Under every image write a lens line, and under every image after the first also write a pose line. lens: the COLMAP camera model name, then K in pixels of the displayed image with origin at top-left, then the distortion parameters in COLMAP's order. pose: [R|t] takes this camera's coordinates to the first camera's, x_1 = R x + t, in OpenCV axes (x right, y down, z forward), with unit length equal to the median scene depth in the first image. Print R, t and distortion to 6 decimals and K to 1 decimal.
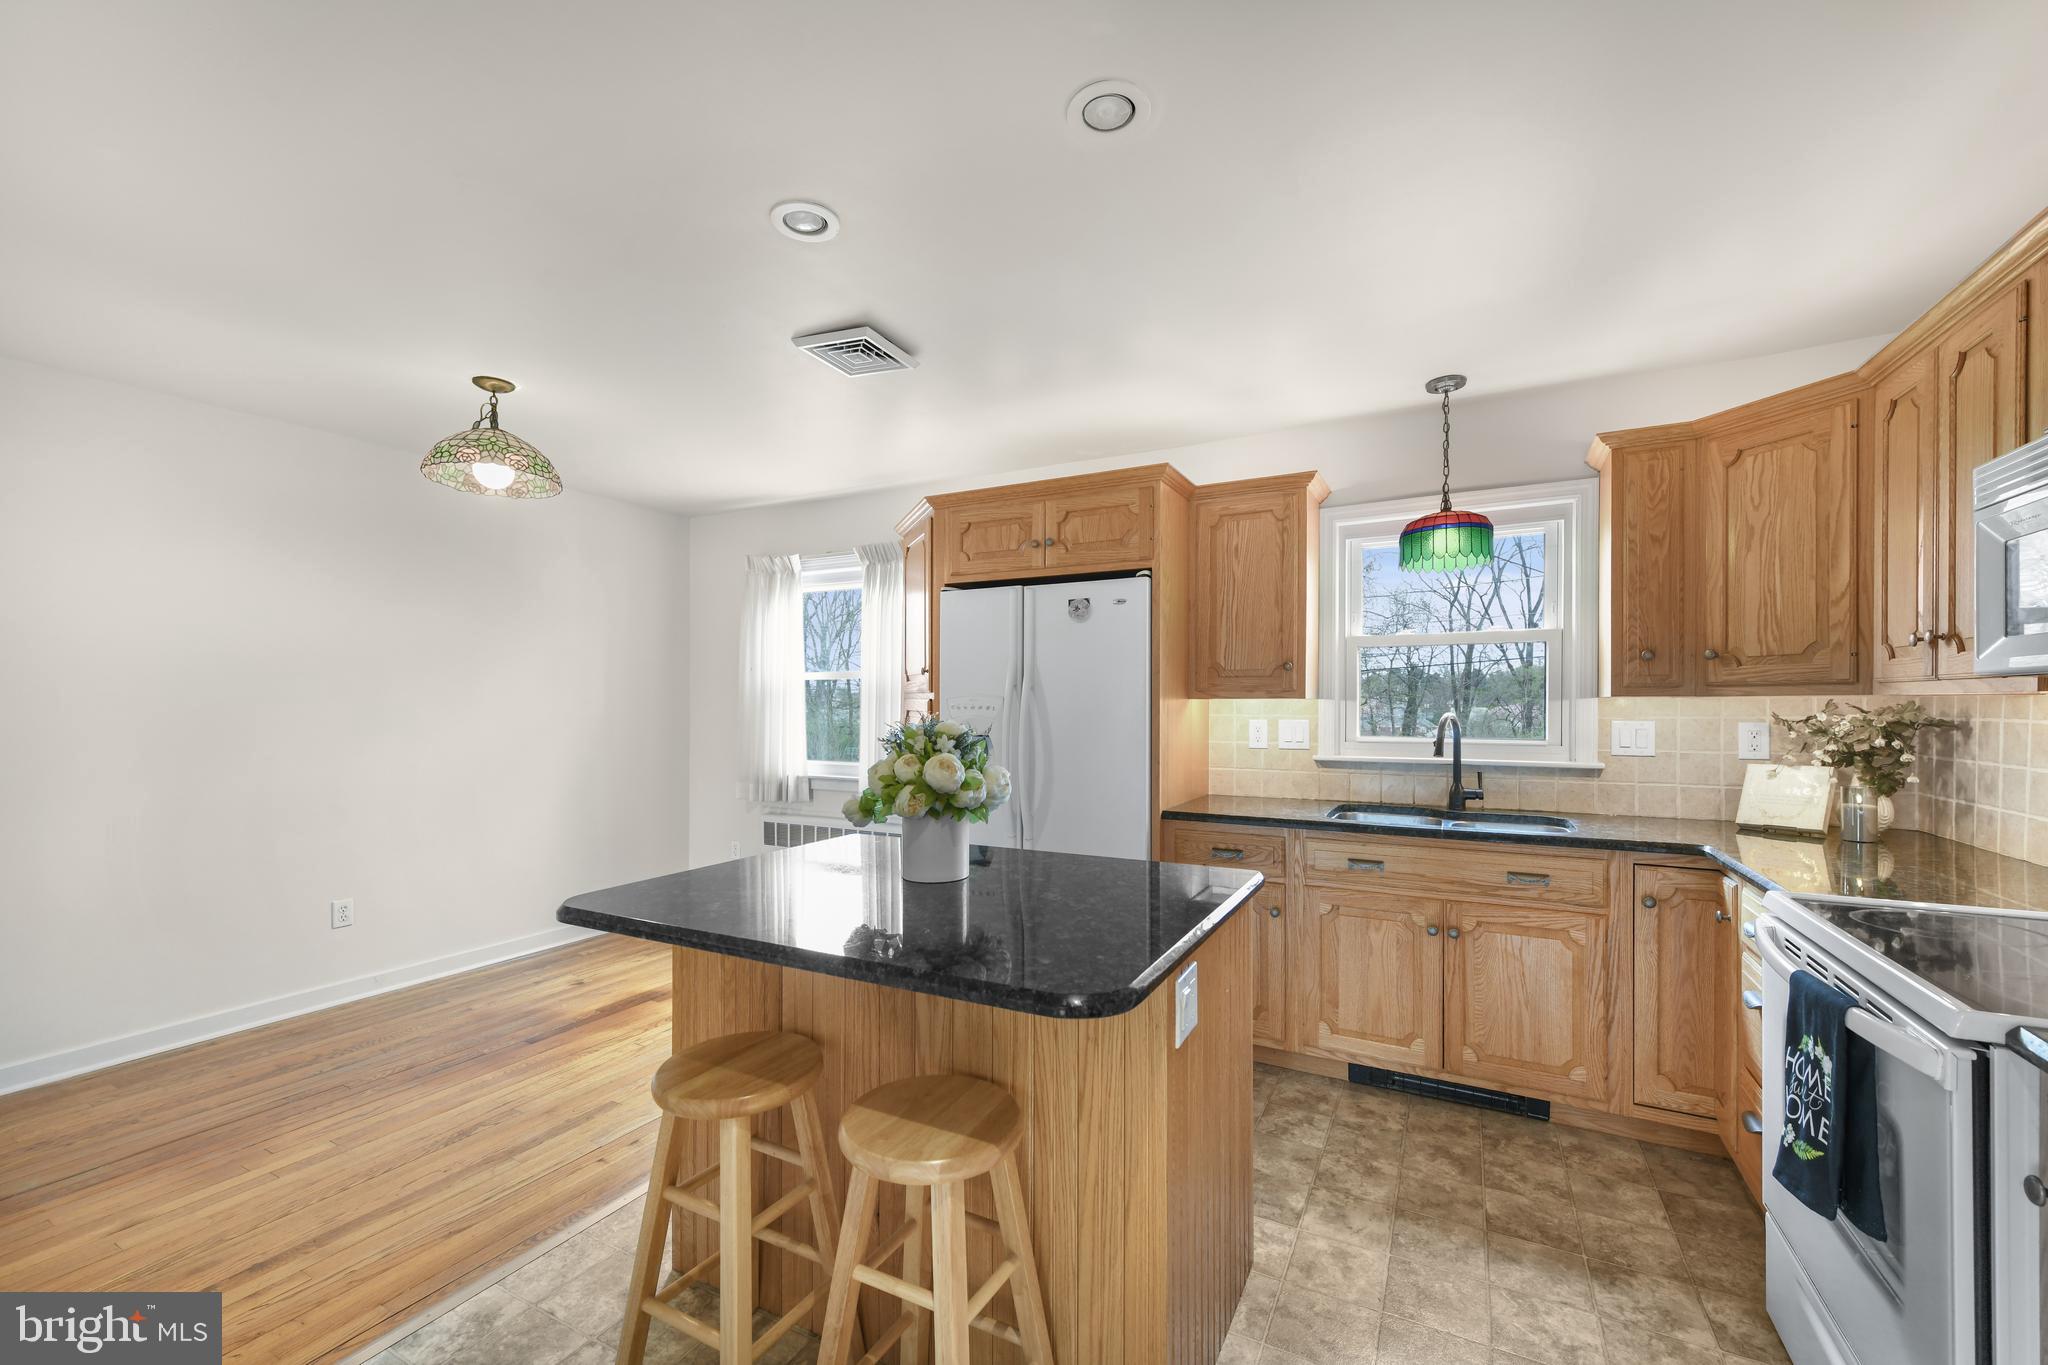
lens RADIAL K [[815.7, 0, 1029.9], [0, 815.7, 707.7], [0, 0, 1]] dist [0.003308, -0.000371]
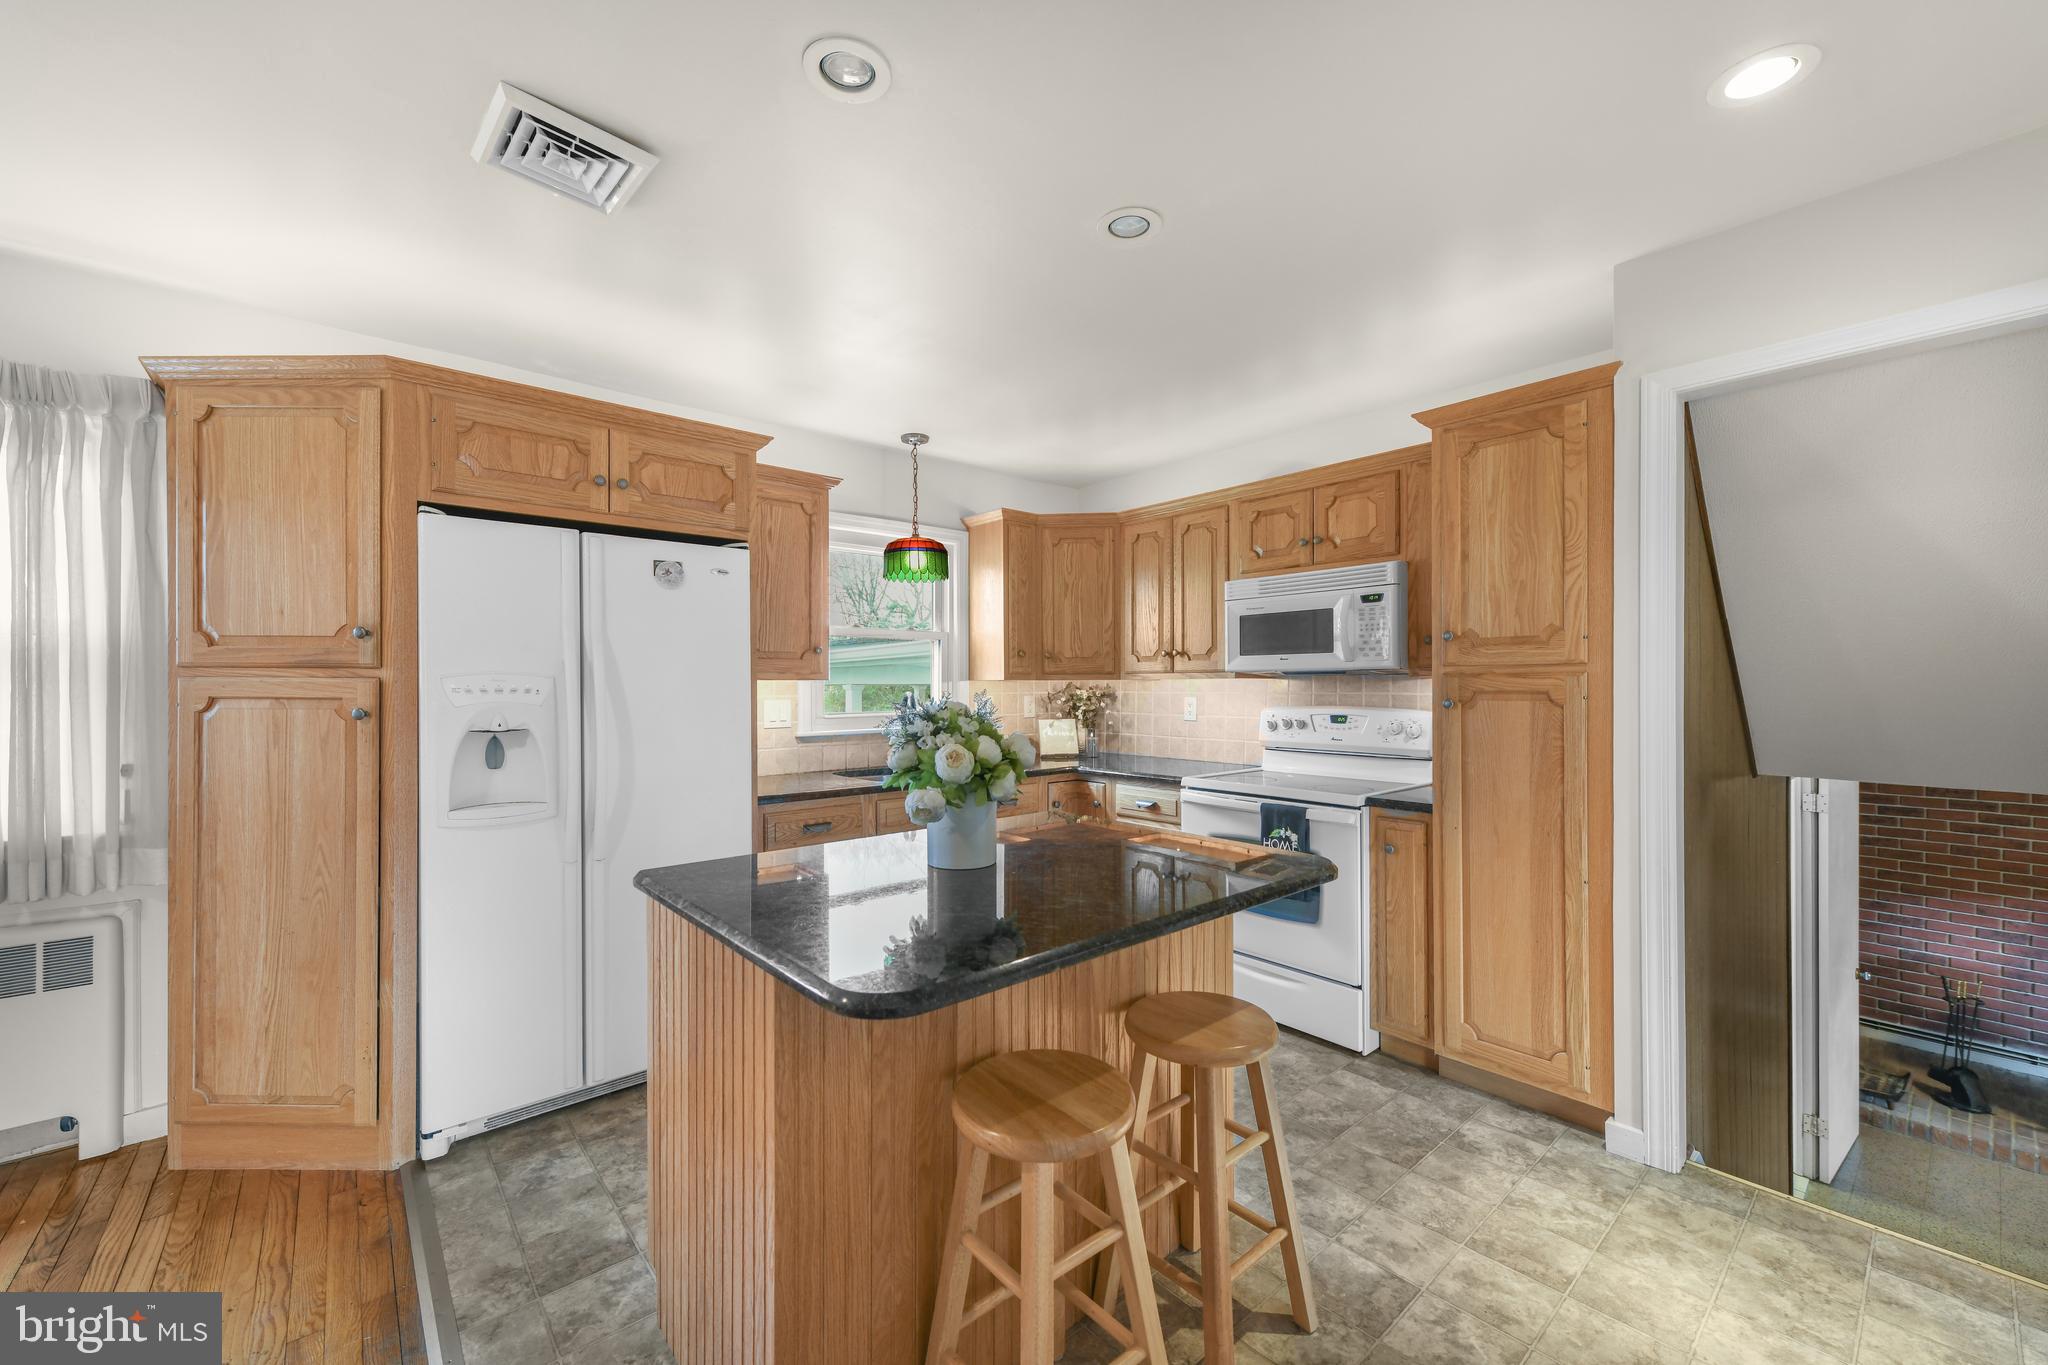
lens RADIAL K [[805.5, 0, 1031.1], [0, 805.5, 685.0], [0, 0, 1]] dist [0.002804, -0.000285]
pose [[0.359770, 0.000186, 0.933041, -0.633865], [0.006940, 0.999972, -0.002876, 0.000643], [-0.933015, 0.007510, 0.359758, 0.376619]]
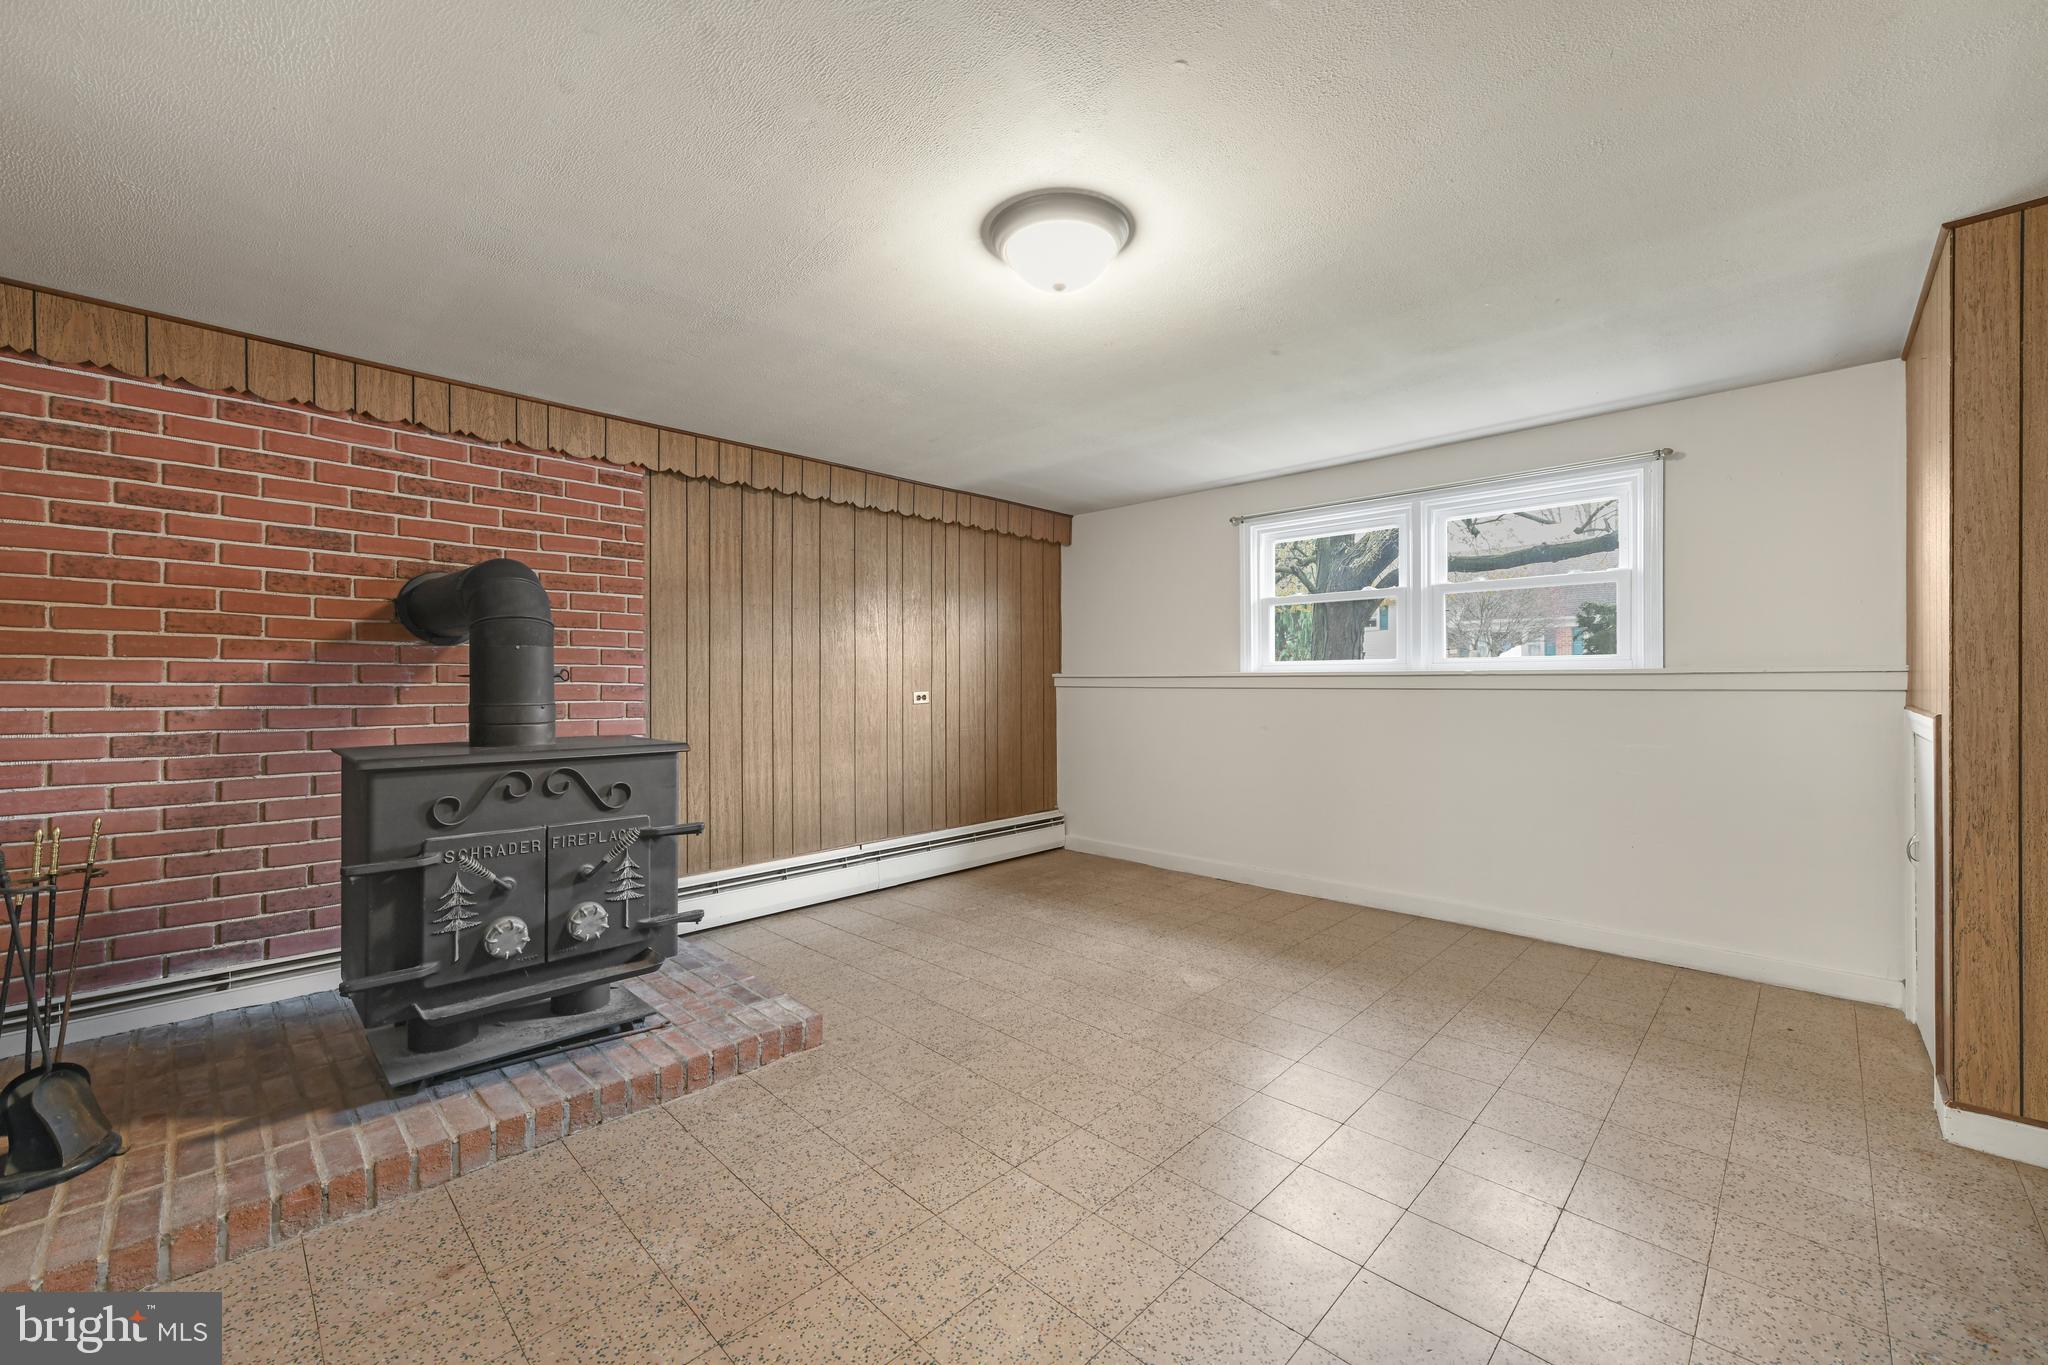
lens RADIAL K [[821.5, 0, 1026.0], [0, 821.5, 677.8], [0, 0, 1]] dist [0.004436, -0.000061]
pose [[-0.961525, 0.006810, 0.274632, 0.707704], [0.007744, 0.999967, 0.002315, 0.502369], [-0.274608, 0.004353, -0.961546, -0.400929]]
